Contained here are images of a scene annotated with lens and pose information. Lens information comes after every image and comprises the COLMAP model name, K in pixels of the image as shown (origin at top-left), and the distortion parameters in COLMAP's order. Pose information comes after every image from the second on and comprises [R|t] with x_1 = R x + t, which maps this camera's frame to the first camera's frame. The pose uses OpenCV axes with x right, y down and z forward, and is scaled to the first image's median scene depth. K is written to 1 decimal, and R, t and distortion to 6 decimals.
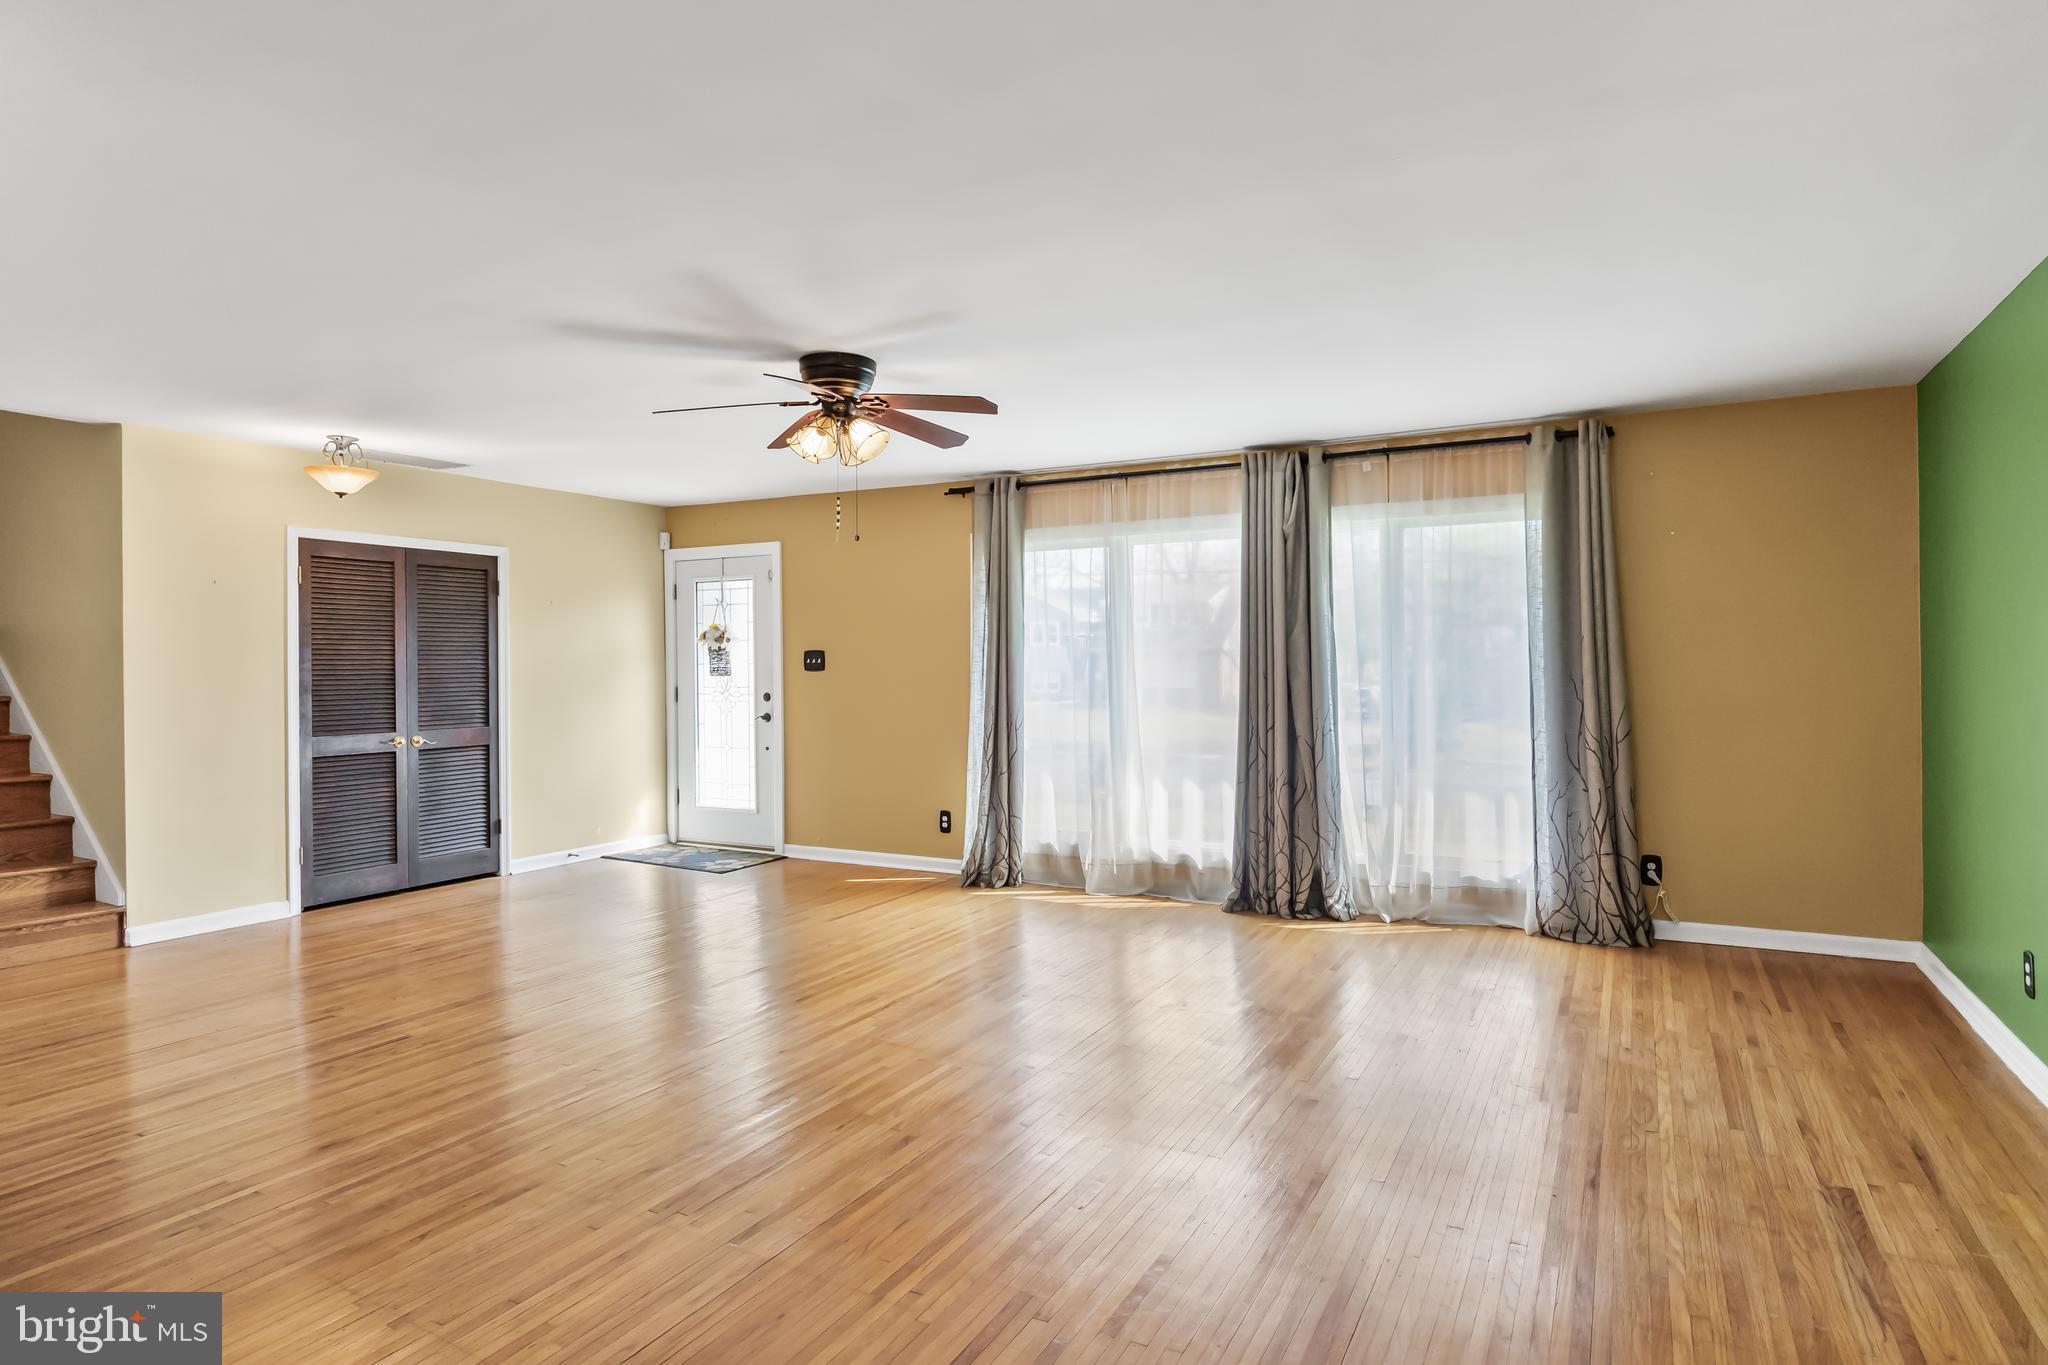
lens RADIAL K [[1125.2, 0, 1022.3], [0, 1125.2, 660.5], [0, 0, 1]] dist [-0.003295, -0.000930]
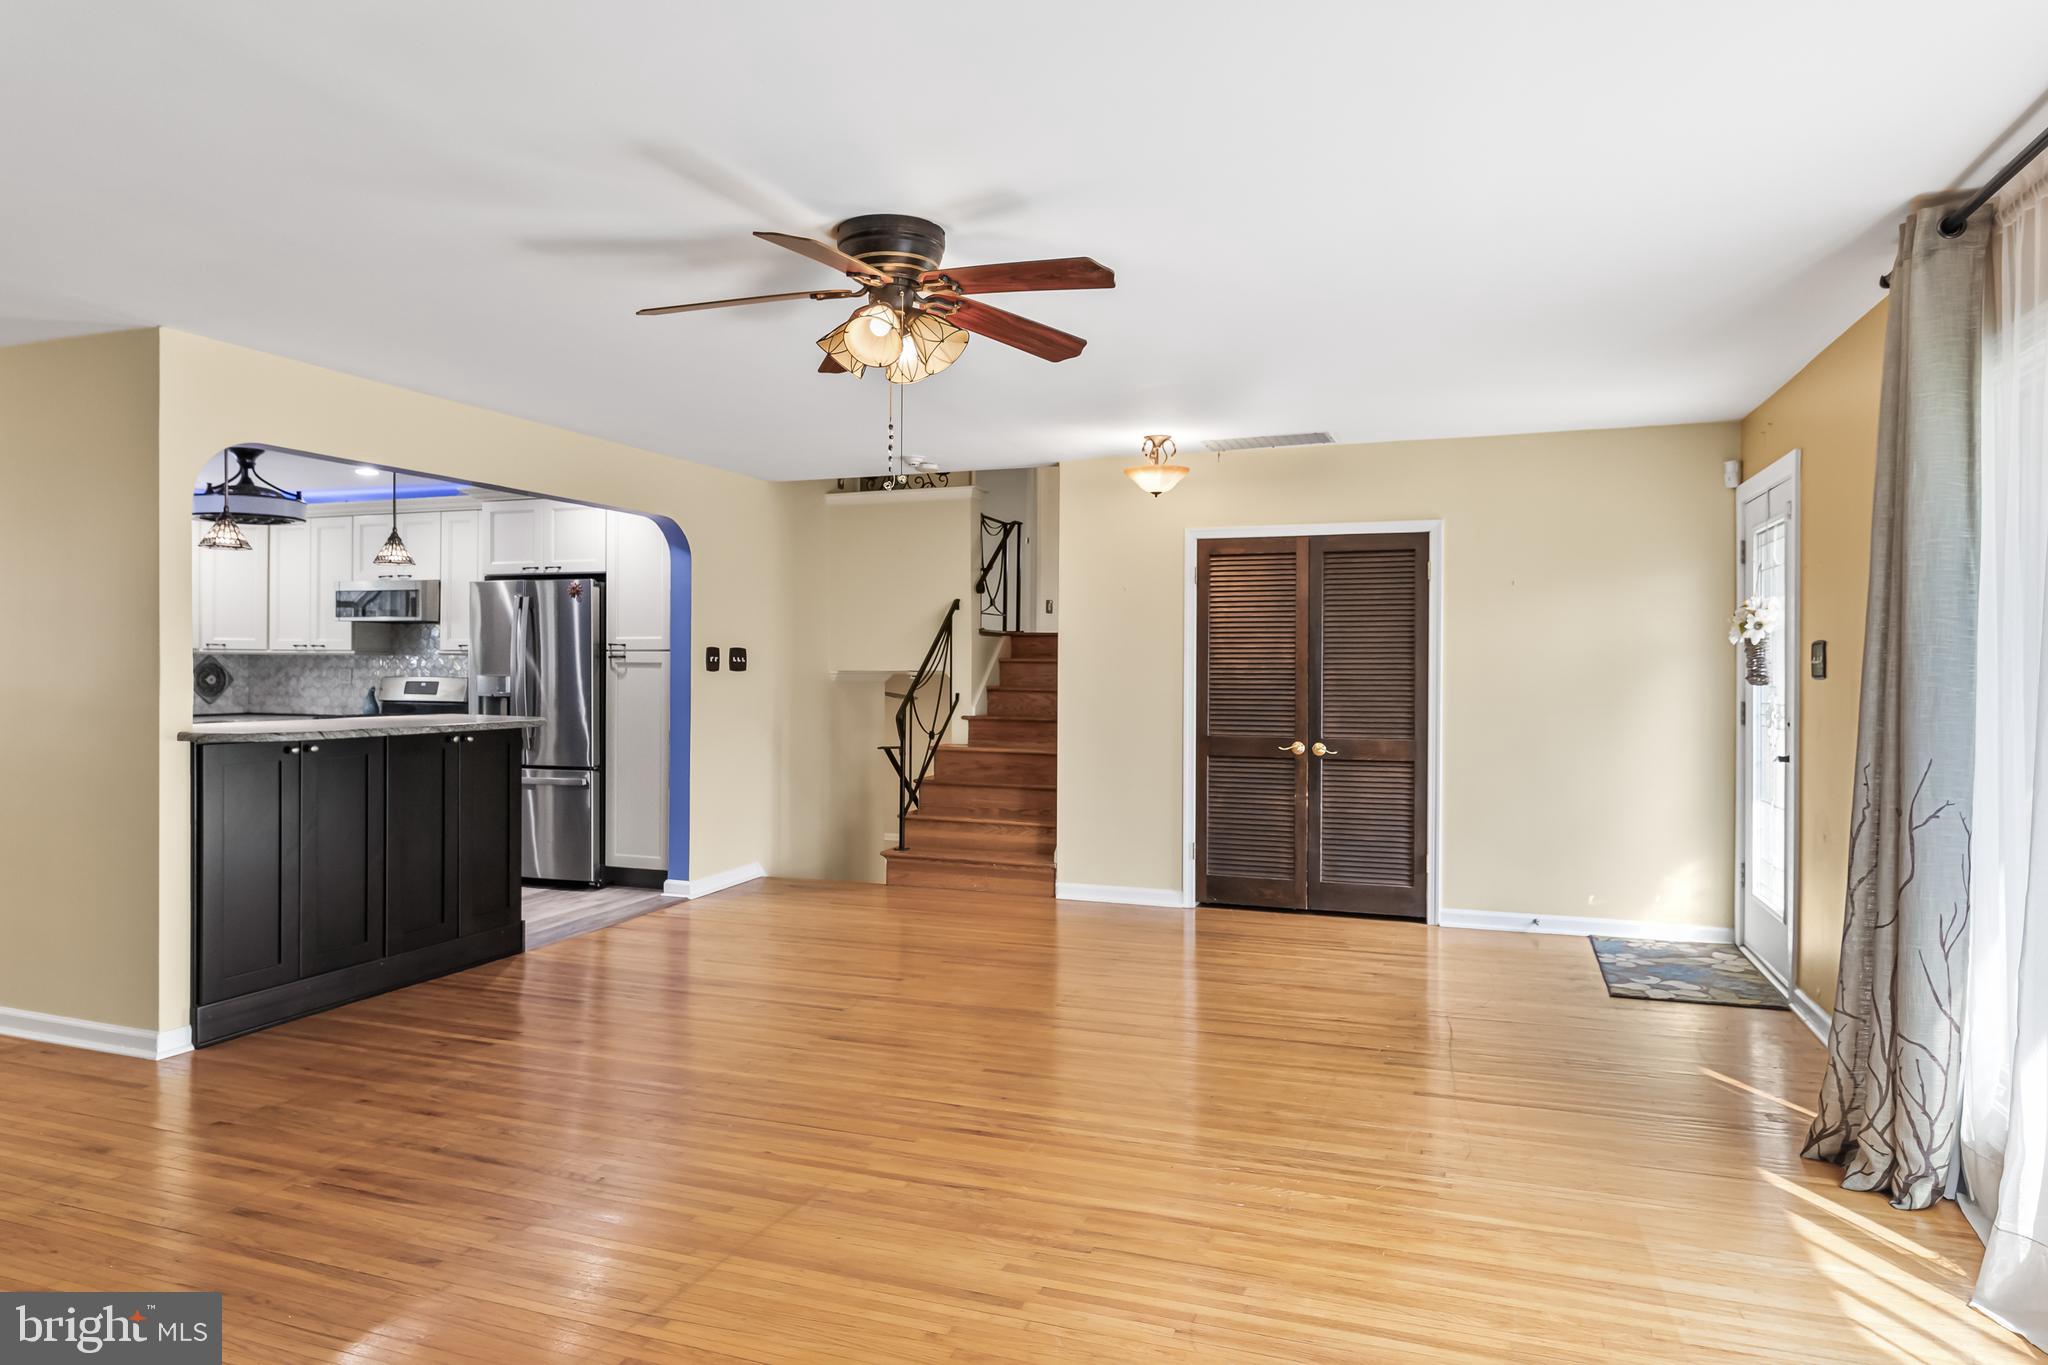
lens RADIAL K [[1217.9, 0, 1029.0], [0, 1217.9, 677.8], [0, 0, 1]] dist [-0.005061, 0.002951]
pose [[0.149818, 0.014613, -0.988606, 0.670843], [-0.000938, 0.999892, 0.014638, 0.000603], [0.988713, -0.001266, 0.149816, 1.076942]]
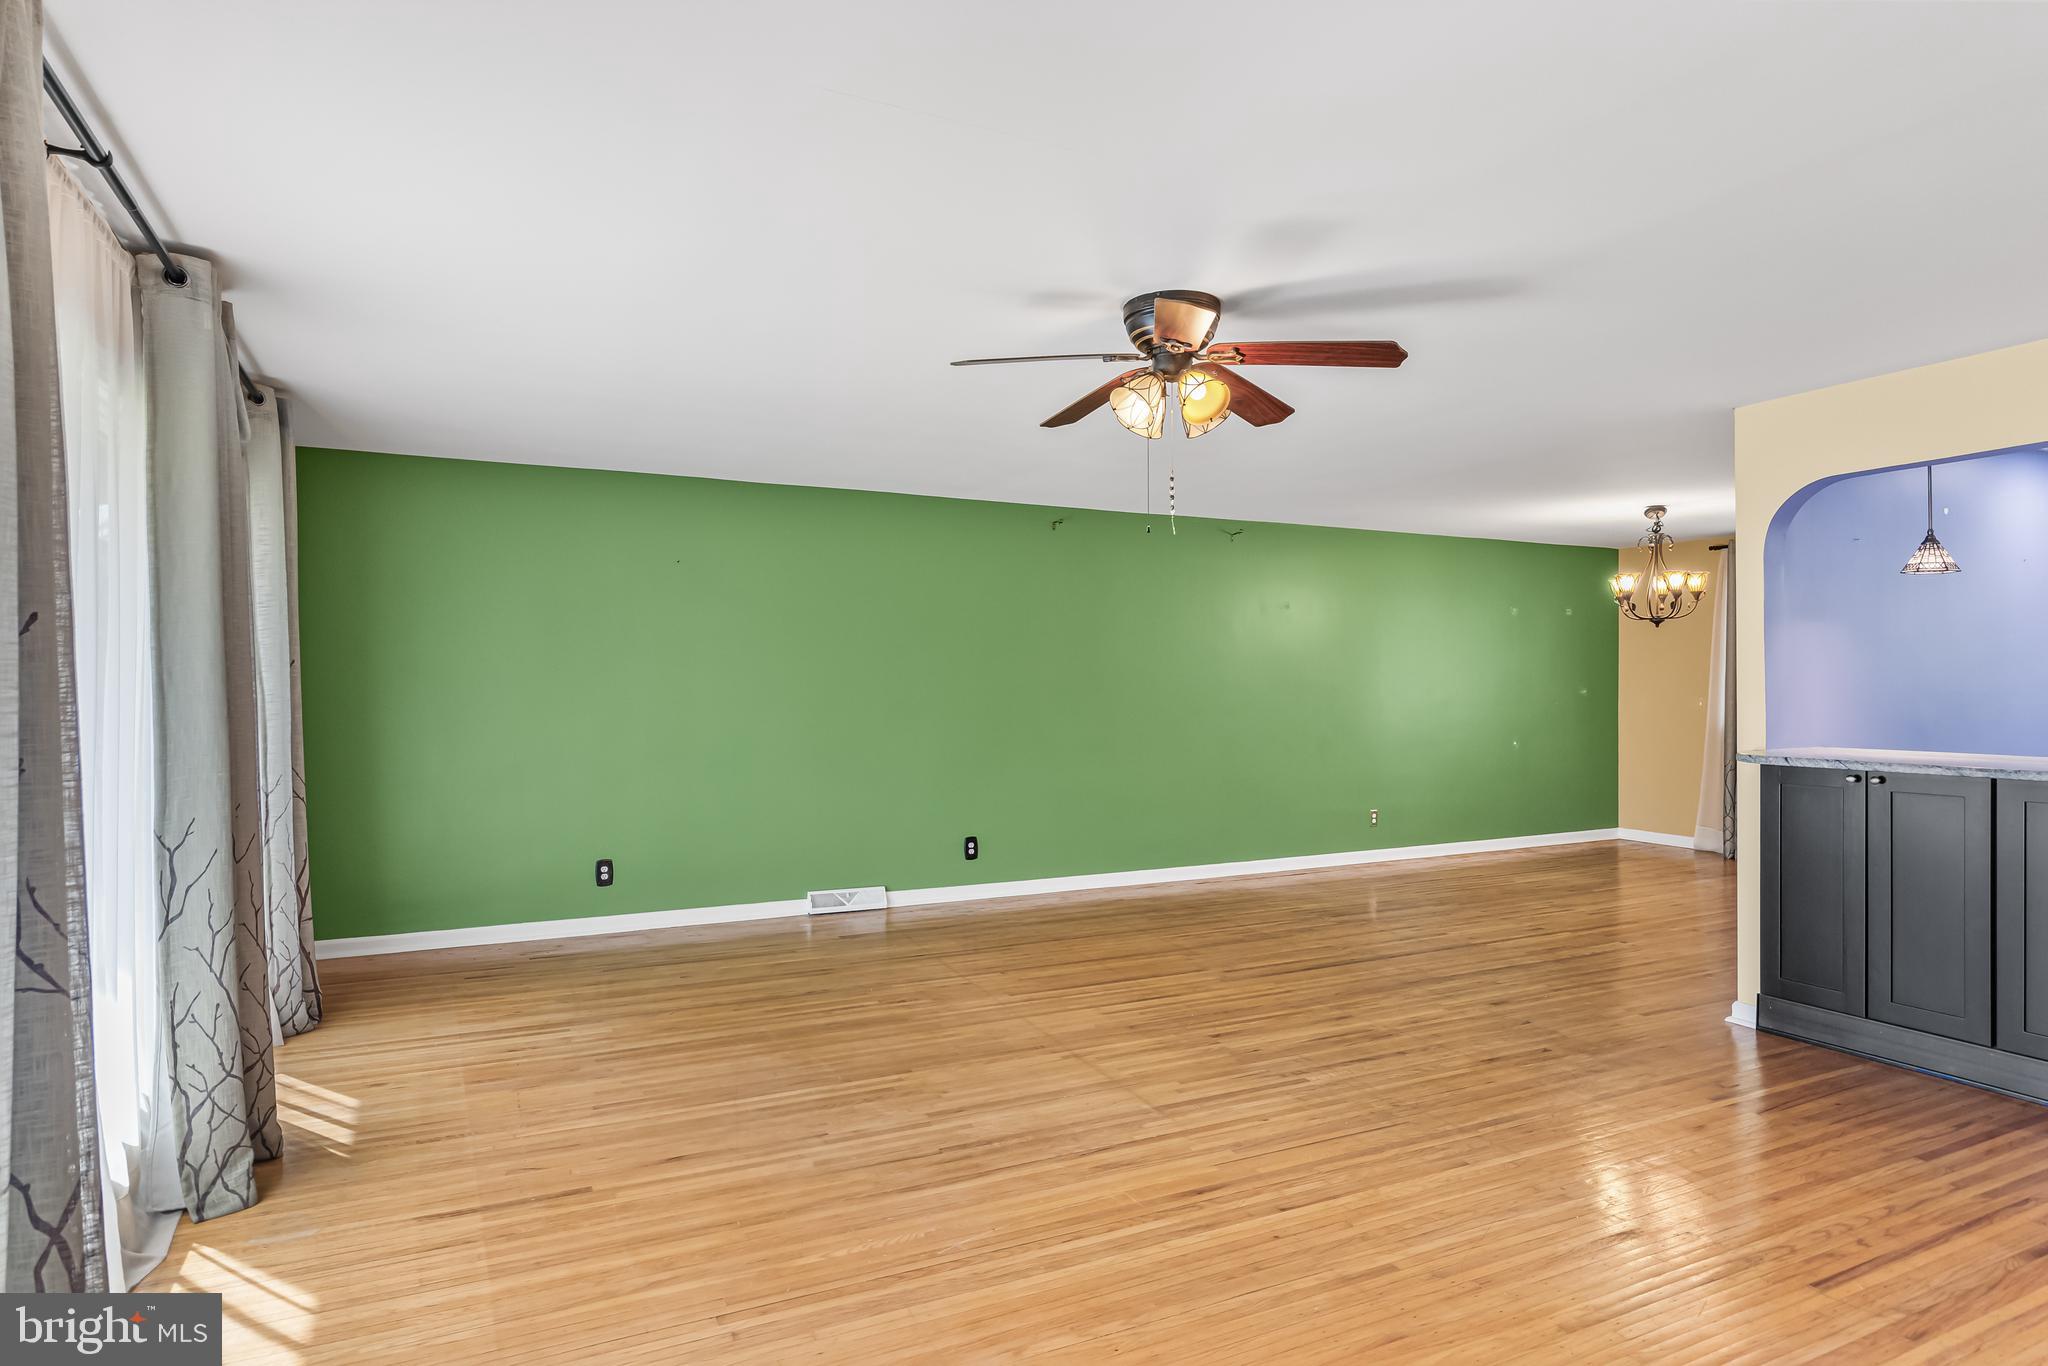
lens RADIAL K [[1125.2, 0, 1016.2], [0, 1125.2, 699.2], [0, 0, 1]] dist [-0.003295, -0.000930]
pose [[-0.816286, 0.000990, 0.577647, -0.583840], [0.004265, 0.999982, 0.004314, 0.005207], [-0.577632, 0.005985, -0.816275, 1.889919]]
